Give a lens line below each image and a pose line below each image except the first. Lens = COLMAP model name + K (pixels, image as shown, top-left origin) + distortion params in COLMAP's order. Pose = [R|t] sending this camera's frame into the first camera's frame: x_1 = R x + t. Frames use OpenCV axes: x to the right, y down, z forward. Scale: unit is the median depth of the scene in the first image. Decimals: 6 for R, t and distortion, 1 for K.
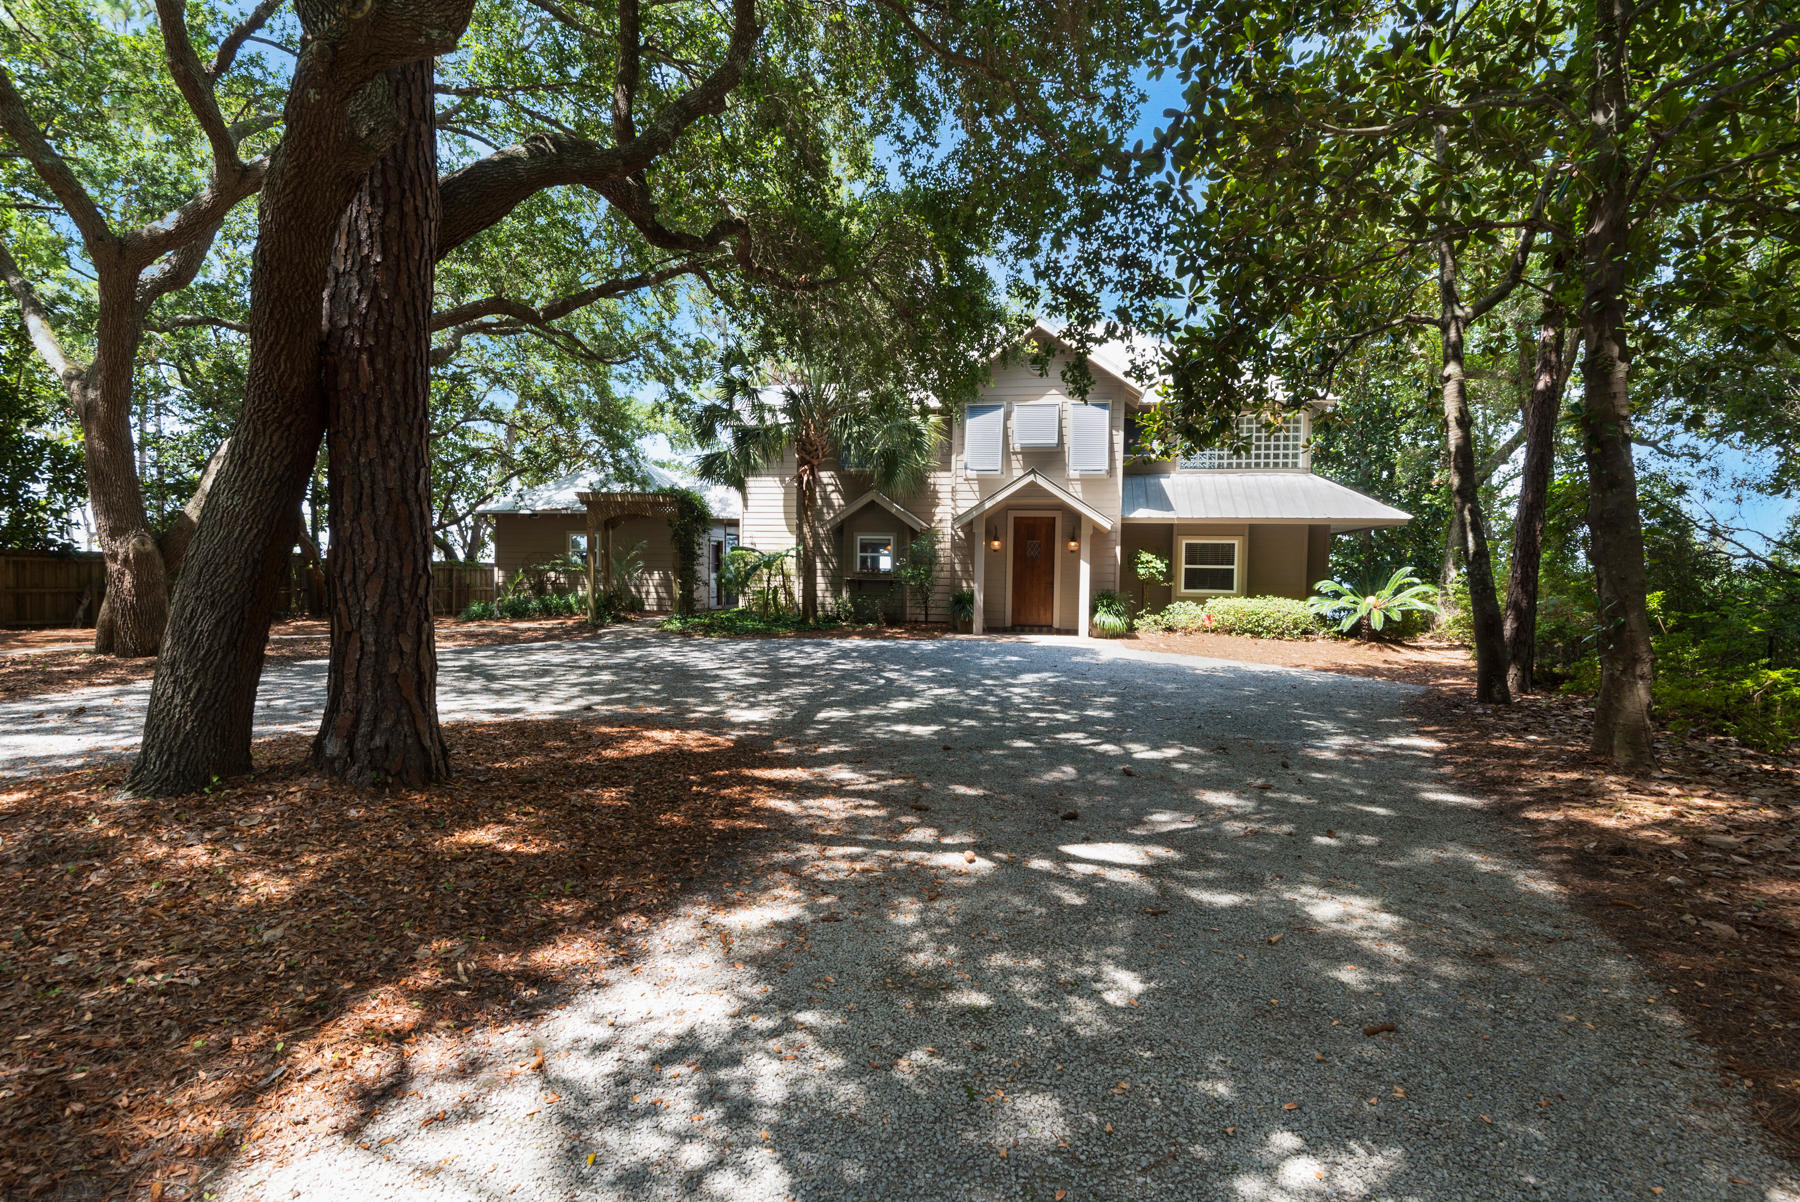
lens RADIAL K [[875.2, 0, 884.8], [0, 875.2, 606.5], [0, 0, 1]] dist [0.025949, -0.015235]
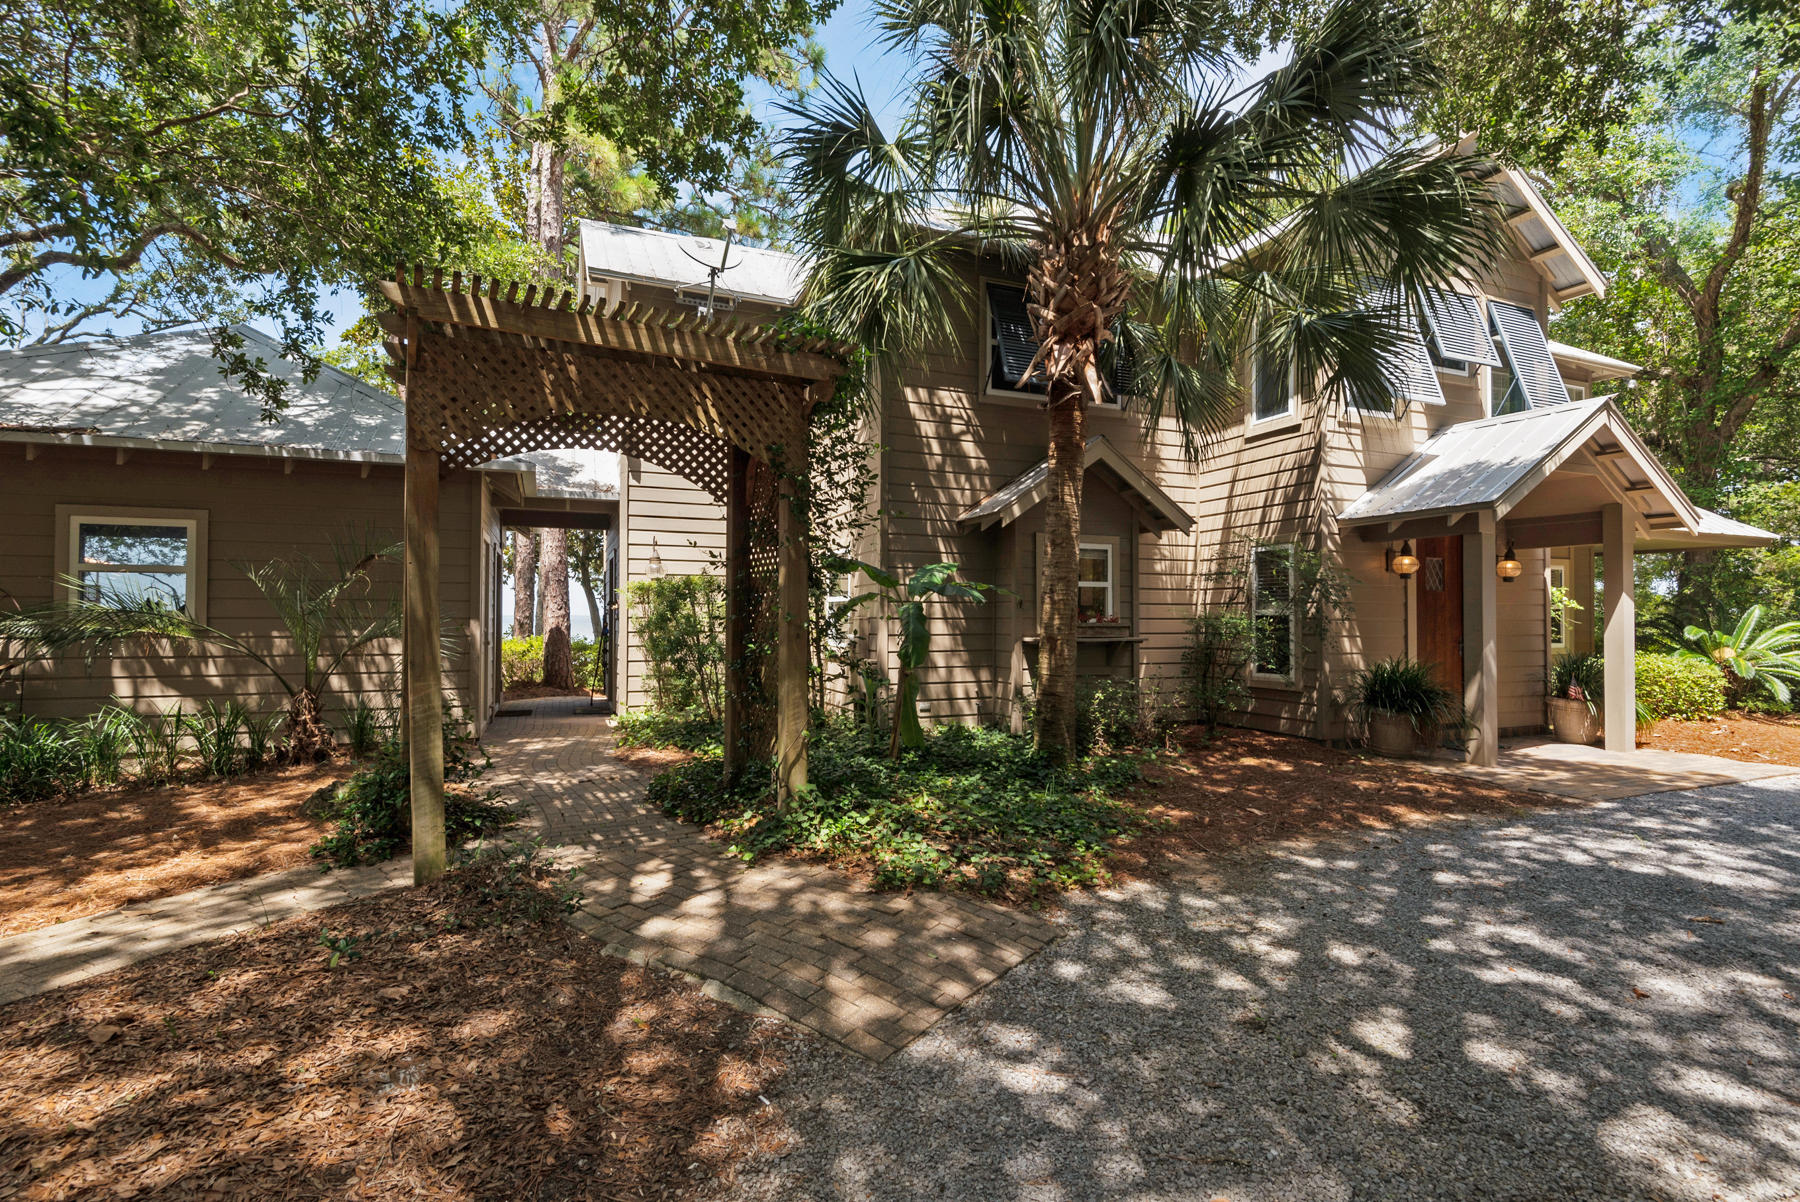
lens RADIAL K [[849.4, 0, 879.7], [0, 849.4, 609.7], [0, 0, 1]] dist [0.008355, -0.000239]
pose [[0.850846, -0.013649, 0.525238, -0.371344], [0.029777, 0.999309, -0.022268, -0.043793], [-0.524571, 0.034587, 0.850664, 0.766030]]
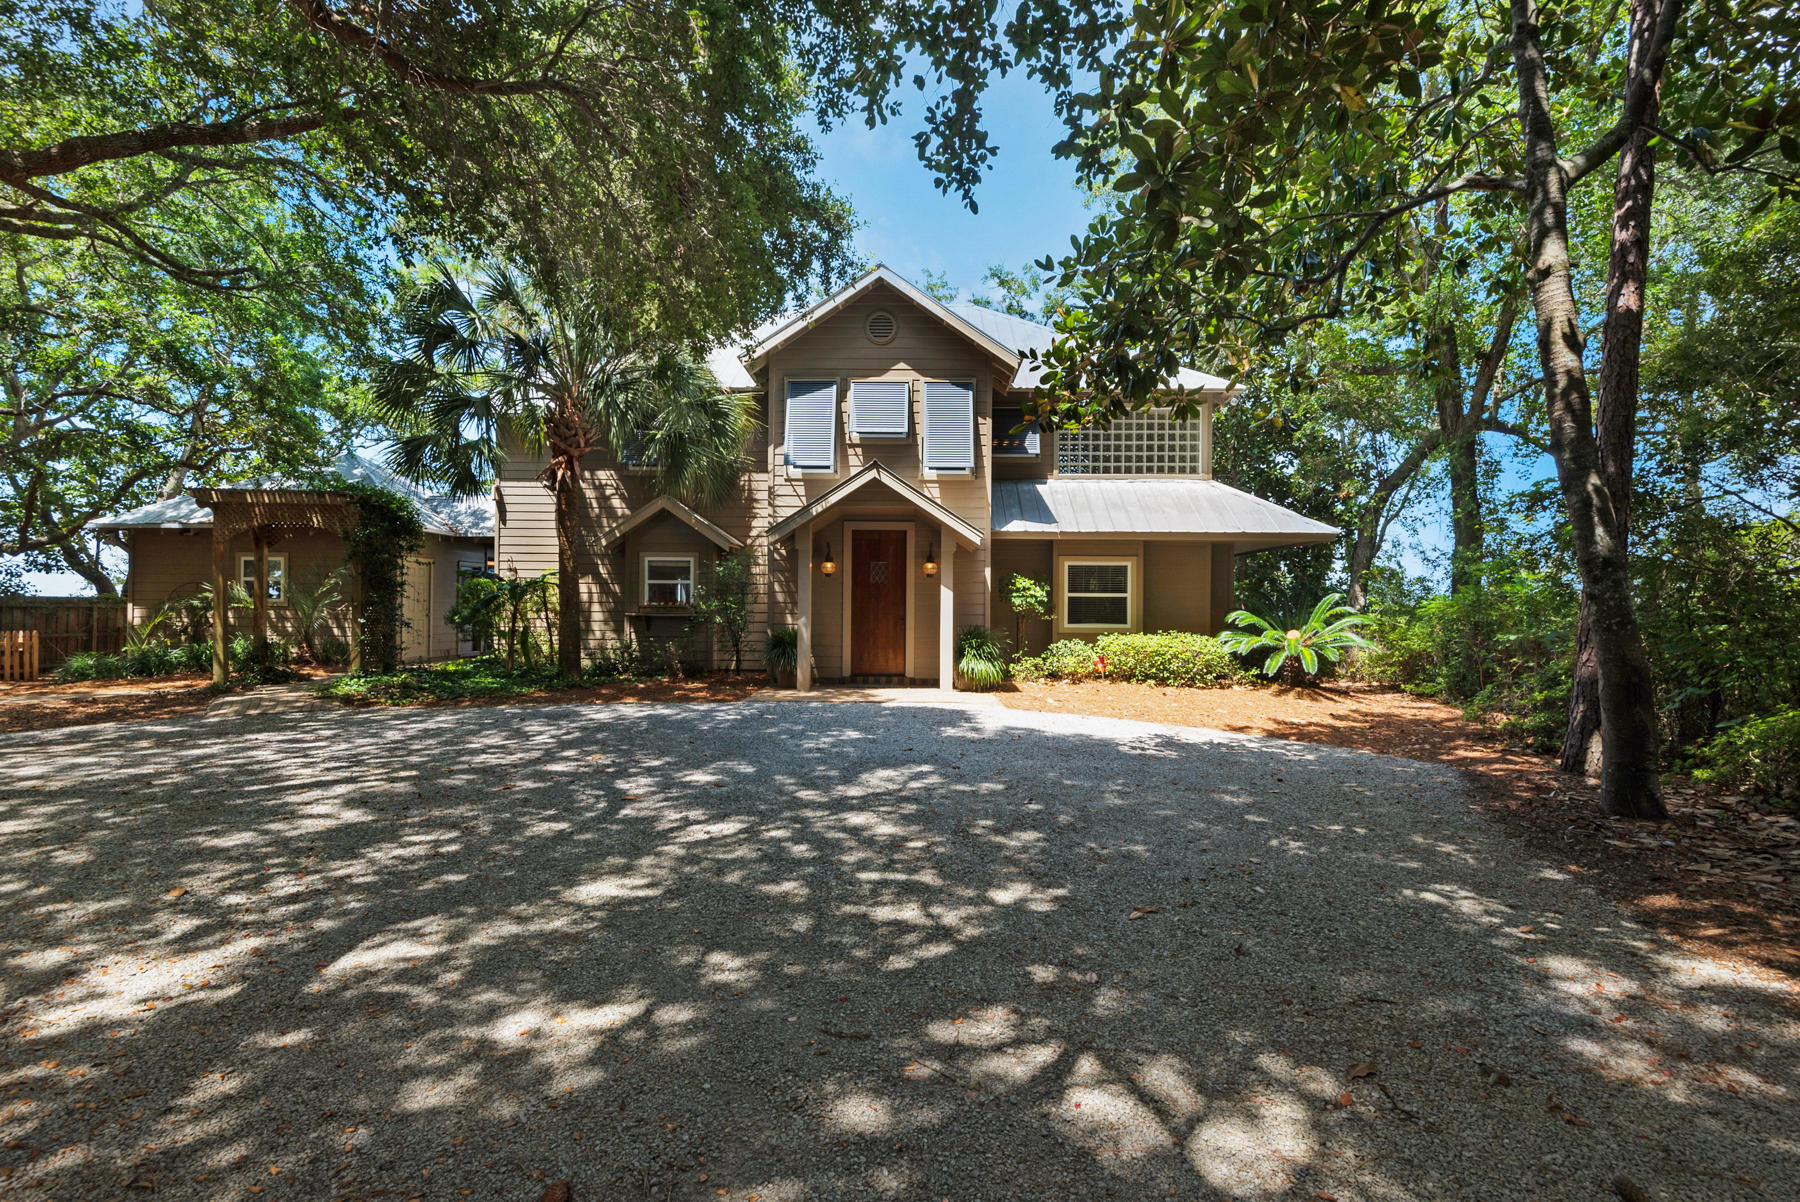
lens RADIAL K [[849.4, 0, 879.7], [0, 849.4, 609.7], [0, 0, 1]] dist [0.008355, -0.000239]
pose [[0.987152, -0.008550, 0.159554, 0.054576], [0.013998, 0.999356, -0.033052, -0.009663], [-0.159169, 0.034861, 0.986636, 0.285236]]
